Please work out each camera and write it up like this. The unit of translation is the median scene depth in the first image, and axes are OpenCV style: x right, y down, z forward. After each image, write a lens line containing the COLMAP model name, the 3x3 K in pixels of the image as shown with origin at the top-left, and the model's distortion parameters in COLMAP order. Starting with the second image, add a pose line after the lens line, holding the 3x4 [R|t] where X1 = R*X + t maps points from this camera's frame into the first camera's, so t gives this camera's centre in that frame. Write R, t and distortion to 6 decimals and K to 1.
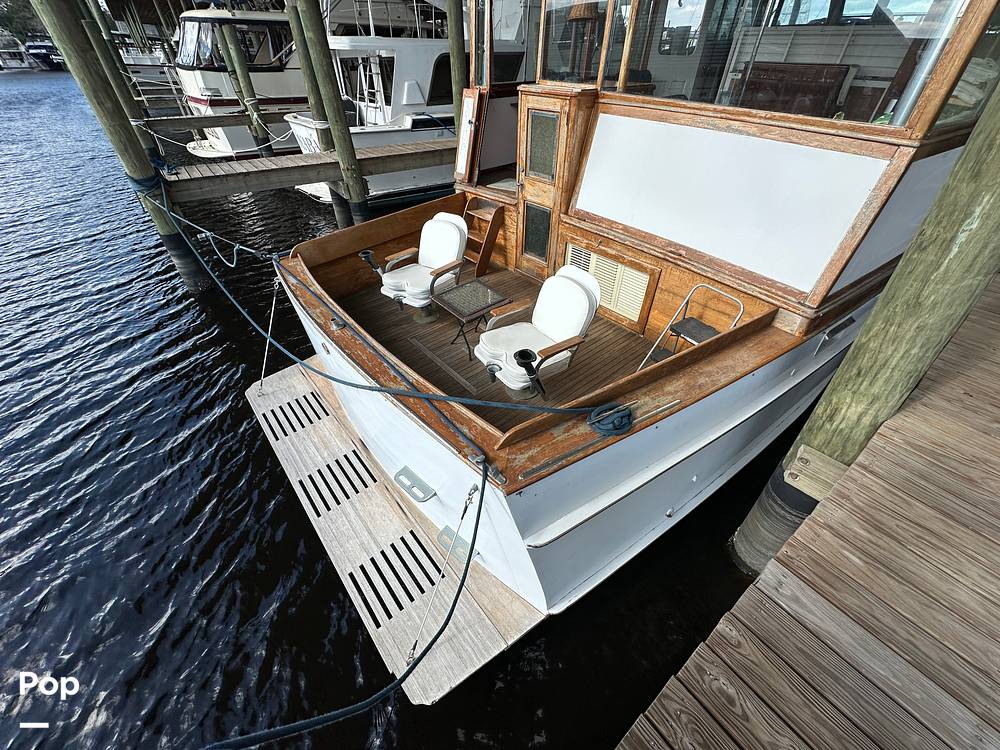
lens RADIAL K [[401.7, 0, 500.0], [0, 401.7, 375.0], [0, 0, 1]] dist [-0.002049, 0.000474]
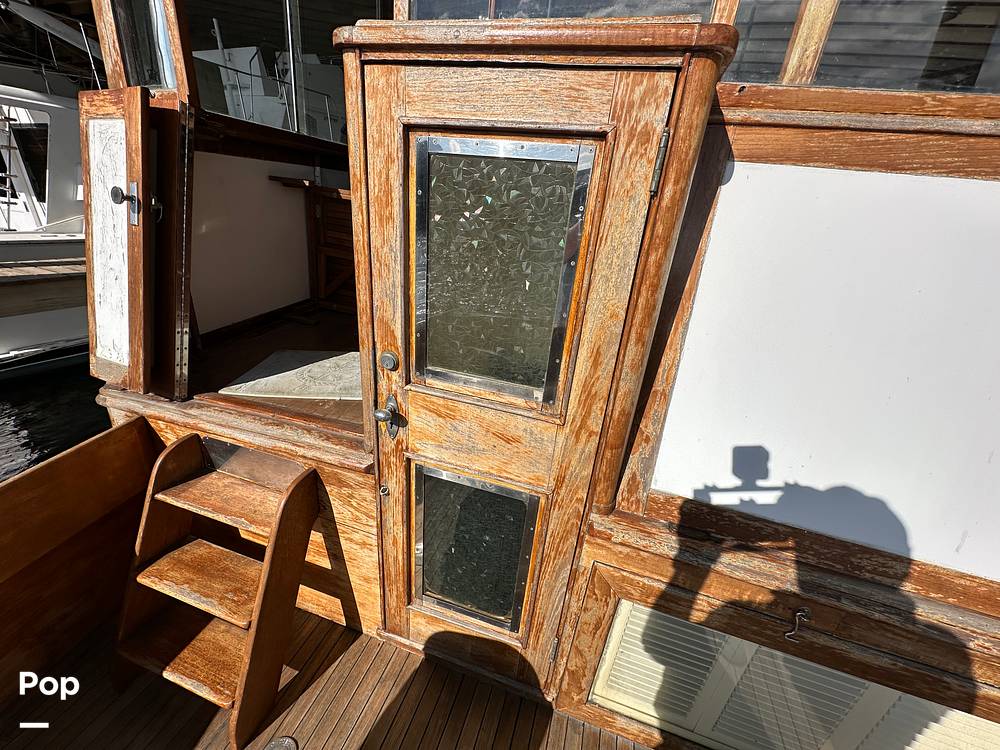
lens RADIAL K [[401.7, 0, 500.0], [0, 401.7, 375.0], [0, 0, 1]] dist [-0.002049, 0.000474]
pose [[0.845398, -0.156637, 0.510654, -0.016714], [0.270580, 0.949877, -0.156587, -0.443941], [-0.460531, 0.270551, 0.845407, 0.753699]]
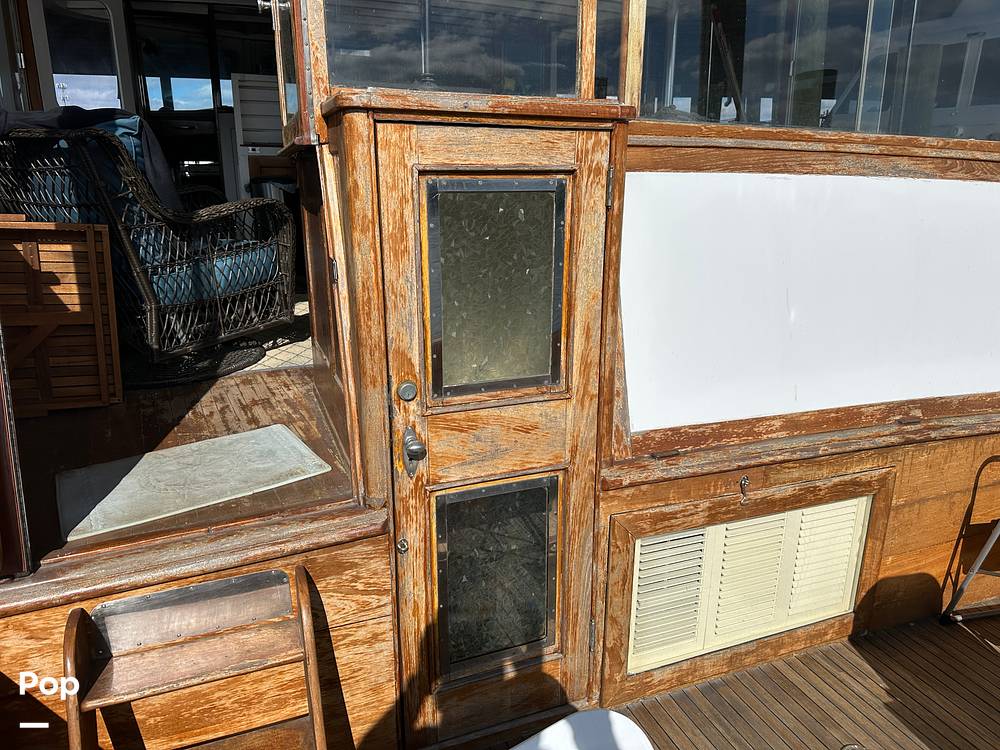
lens RADIAL K [[694.9, 0, 515.1], [0, 694.9, 379.9], [0, 0, 1]] dist [0.158622, -0.264235]
pose [[0.320900, -0.279537, 0.904921, -0.307017], [0.592319, 0.804780, 0.038557, -0.493235], [-0.739041, 0.523629, 0.423829, 0.763028]]
